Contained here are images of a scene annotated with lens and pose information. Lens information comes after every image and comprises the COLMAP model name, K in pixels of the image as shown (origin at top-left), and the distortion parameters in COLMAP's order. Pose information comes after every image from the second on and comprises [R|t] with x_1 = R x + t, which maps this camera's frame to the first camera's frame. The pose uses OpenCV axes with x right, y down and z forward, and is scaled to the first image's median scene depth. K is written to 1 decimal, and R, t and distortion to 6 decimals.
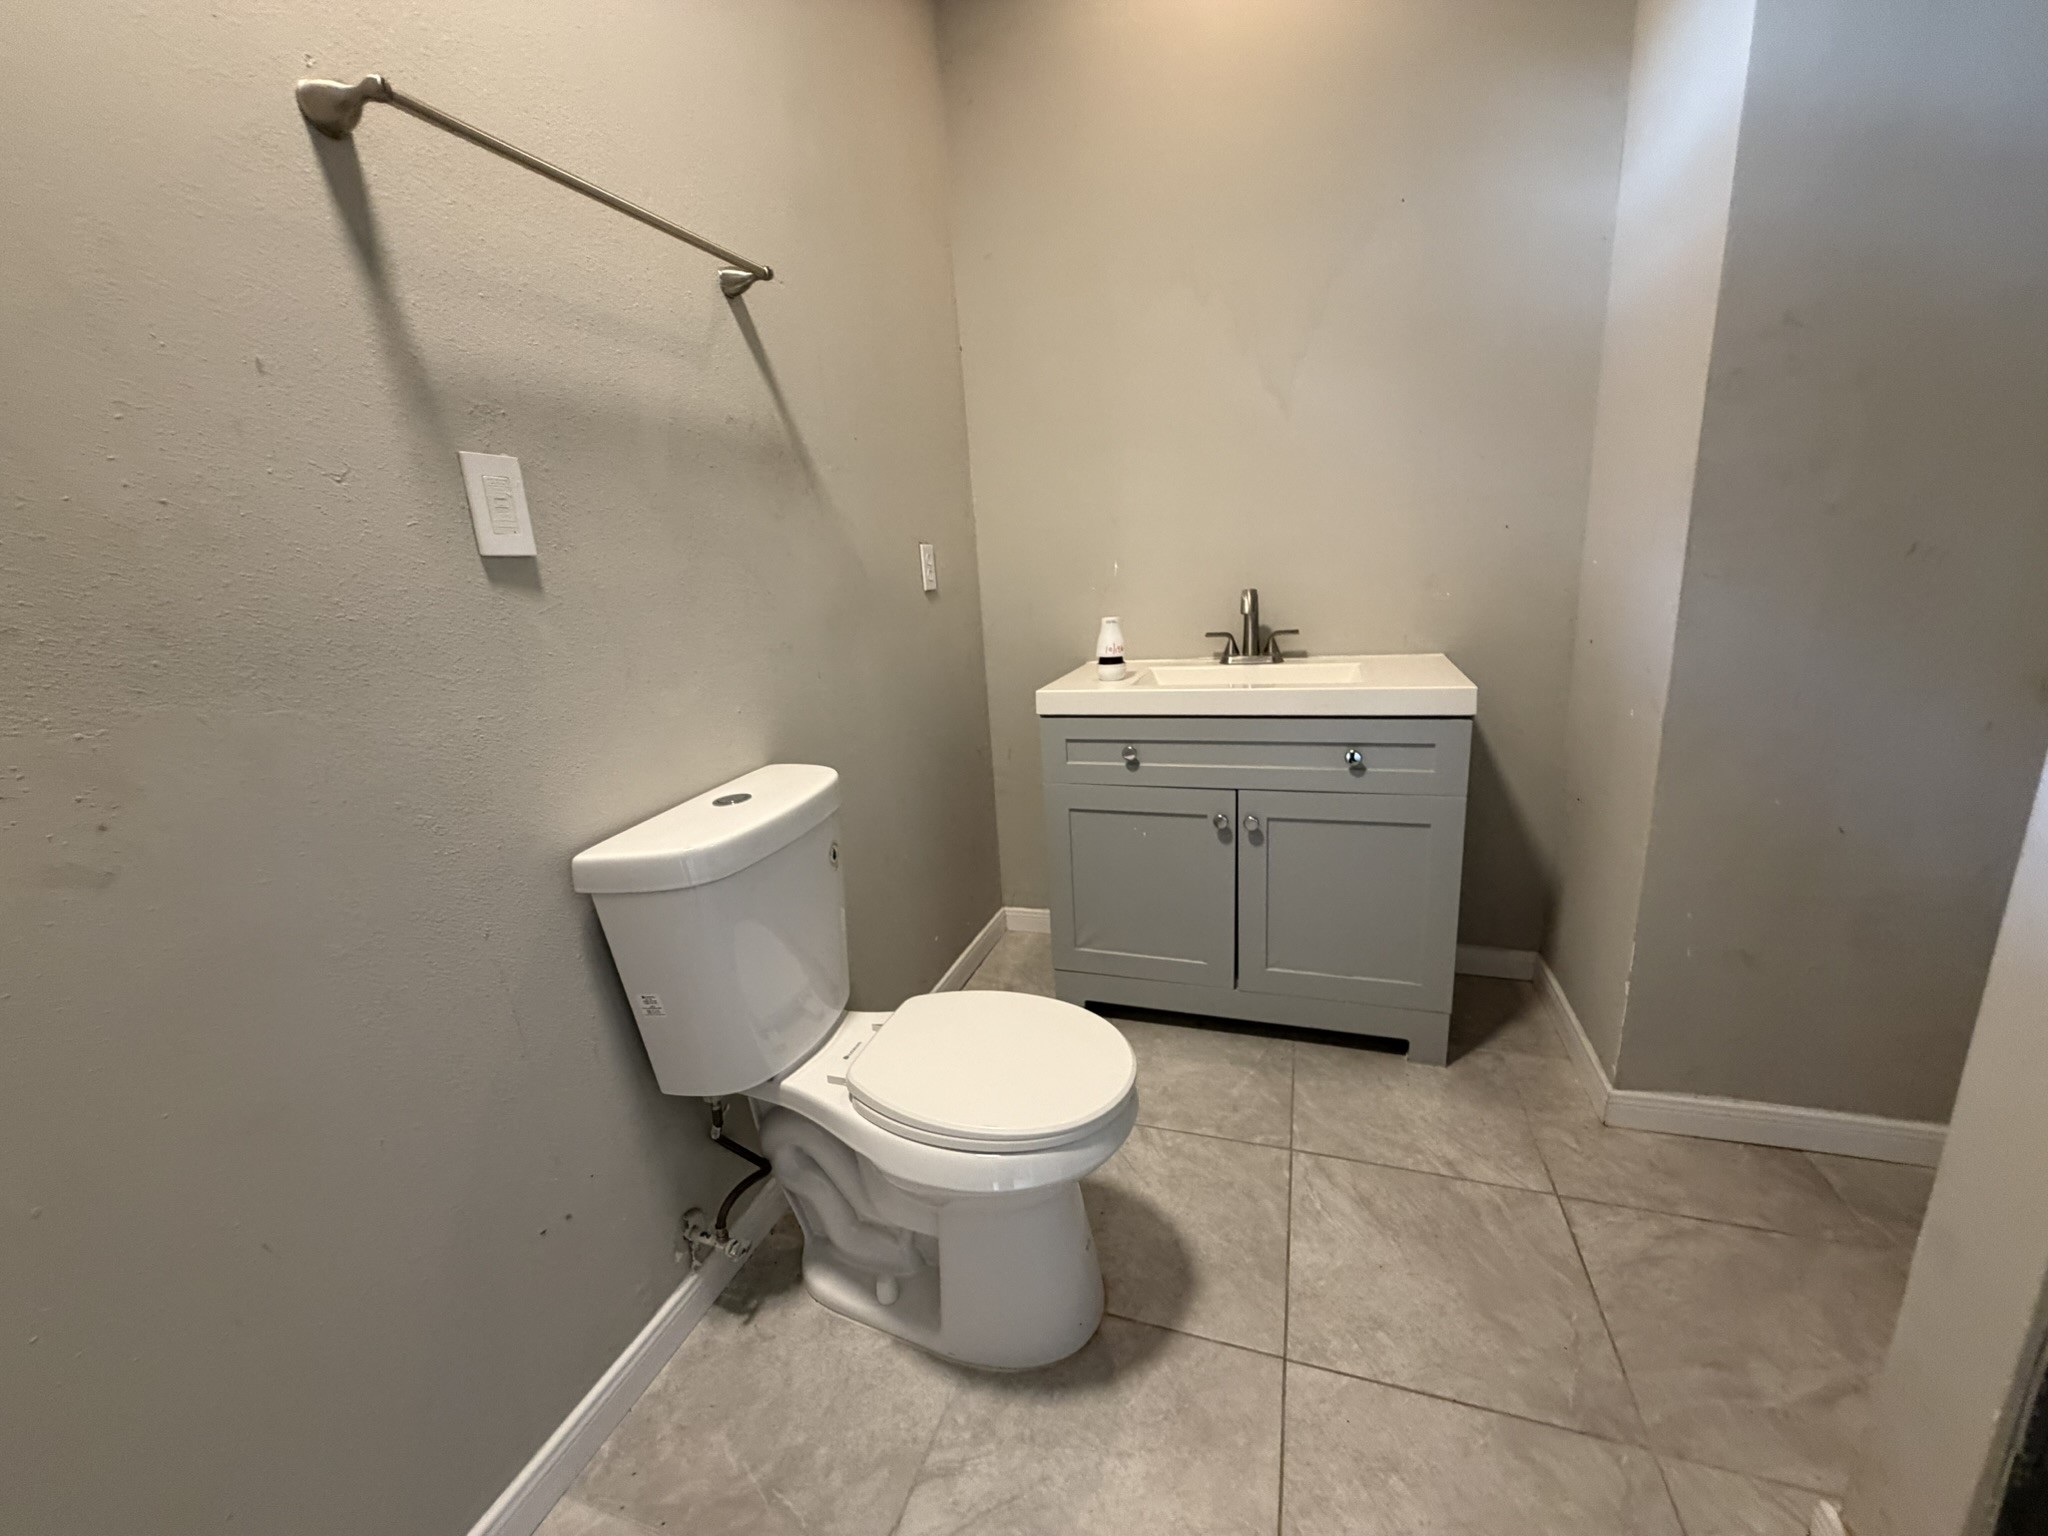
lens RADIAL K [[816.8, 0, 1018.6], [0, 816.8, 764.2], [0, 0, 1]] dist [0.001100, -0.000182]
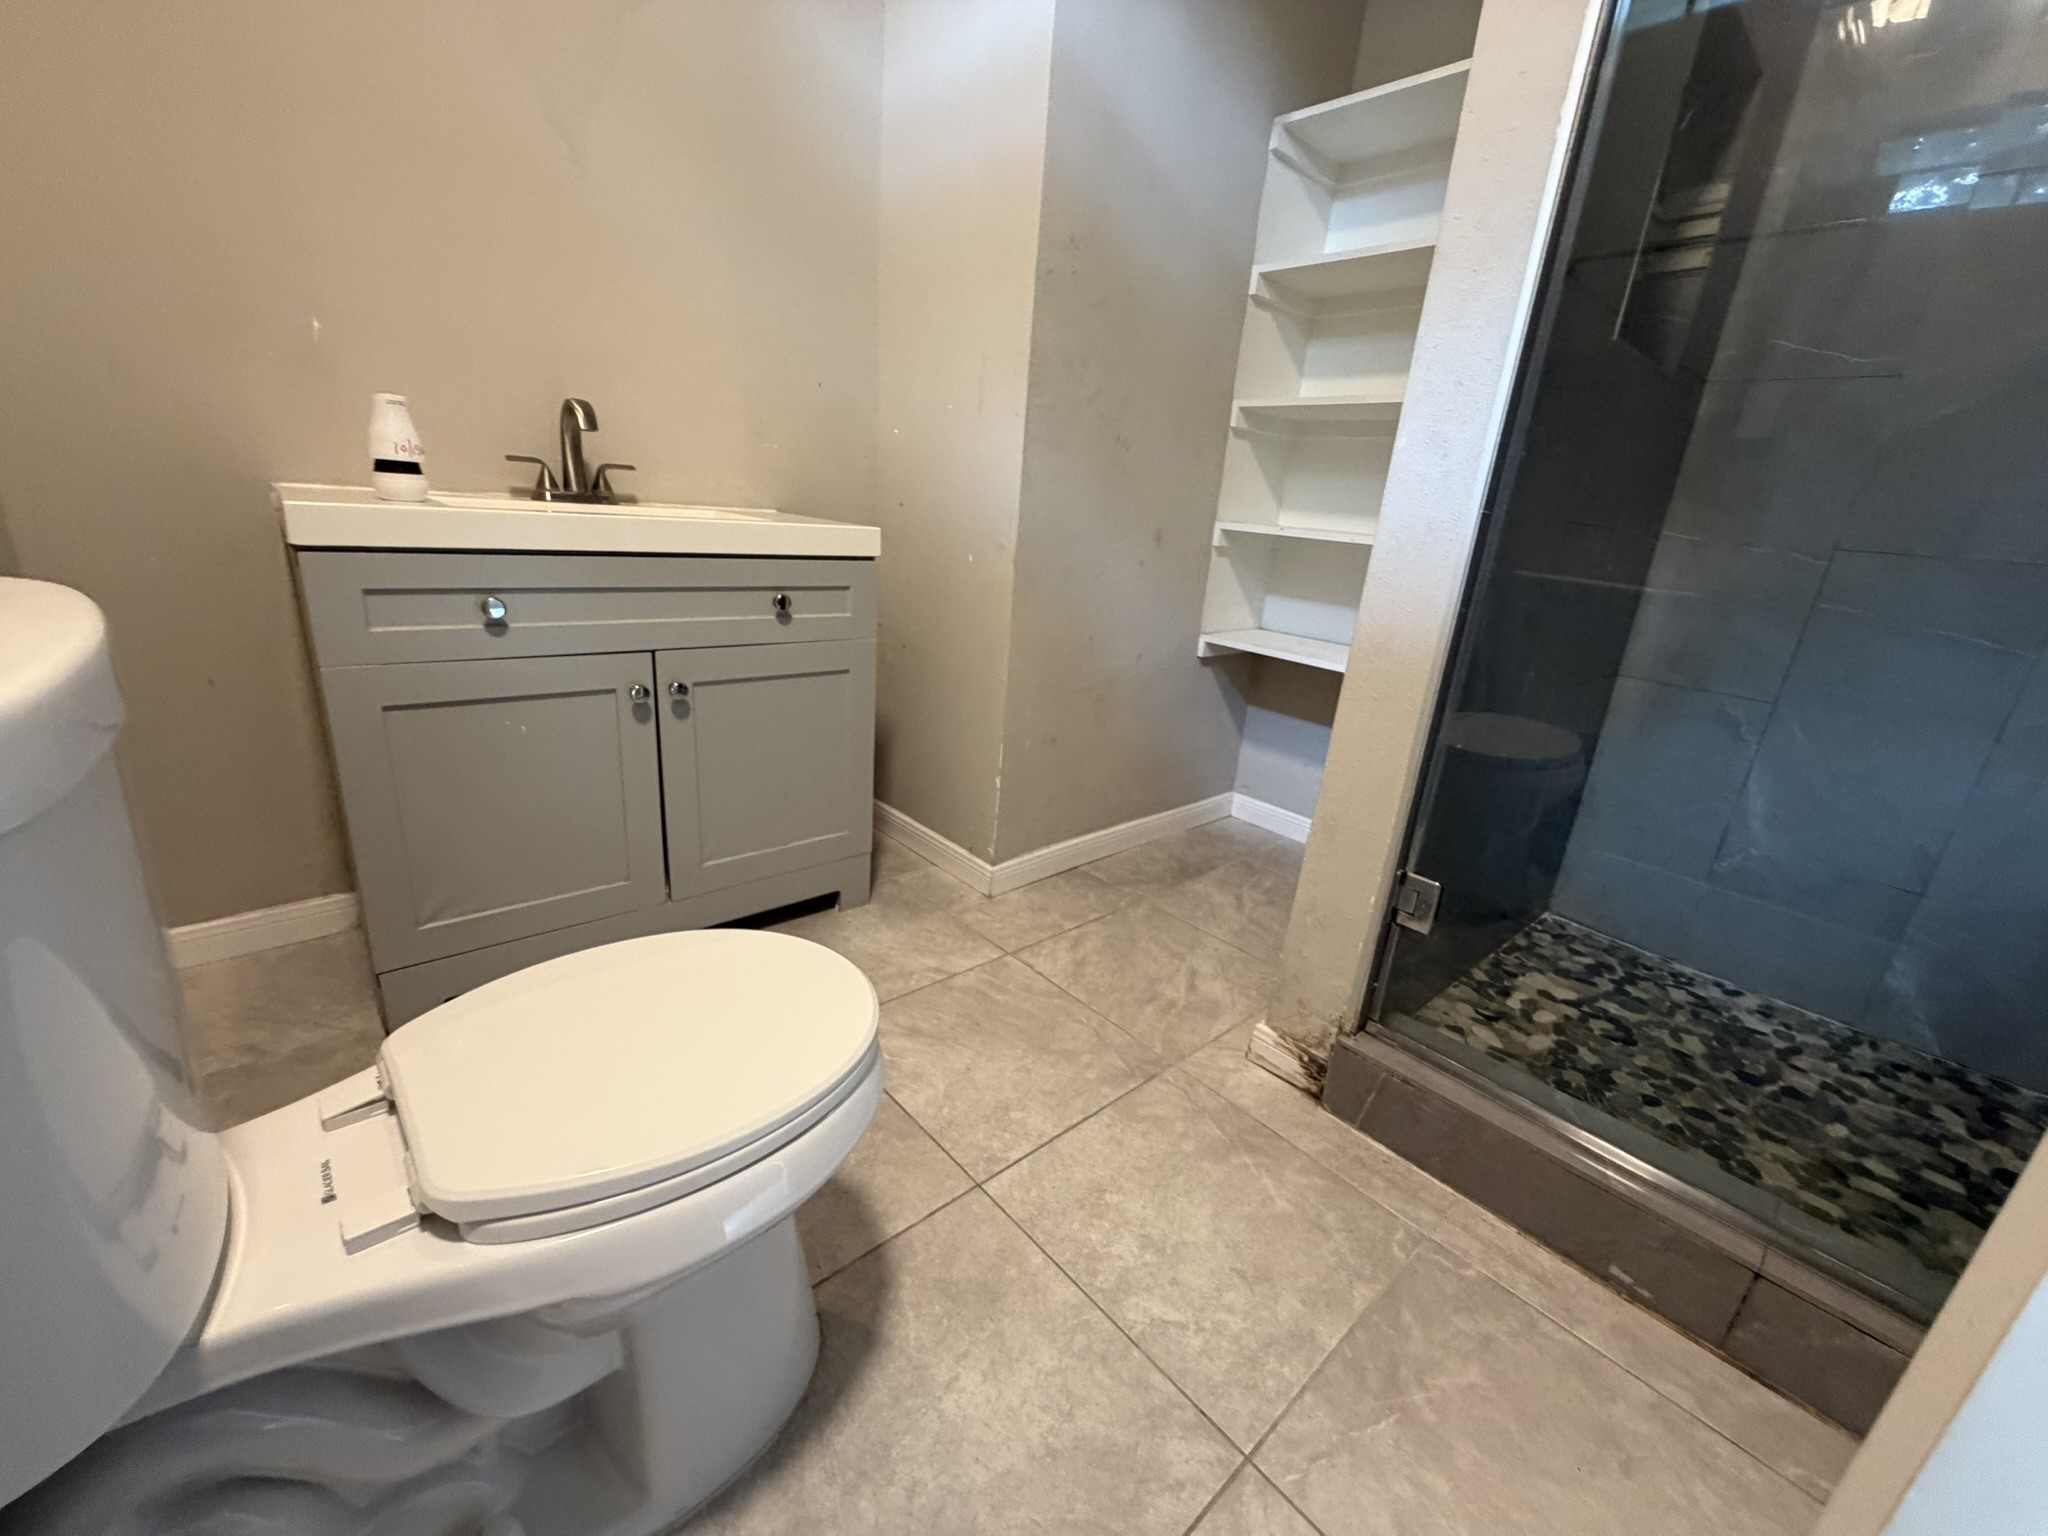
lens RADIAL K [[816.8, 0, 1024.6], [0, 816.8, 768.9], [0, 0, 1]] dist [0.001100, -0.000182]
pose [[0.483288, -0.175229, 0.857746, -0.331270], [0.104294, 0.984311, 0.142322, 0.088246], [-0.869227, 0.020676, 0.493981, 0.384461]]
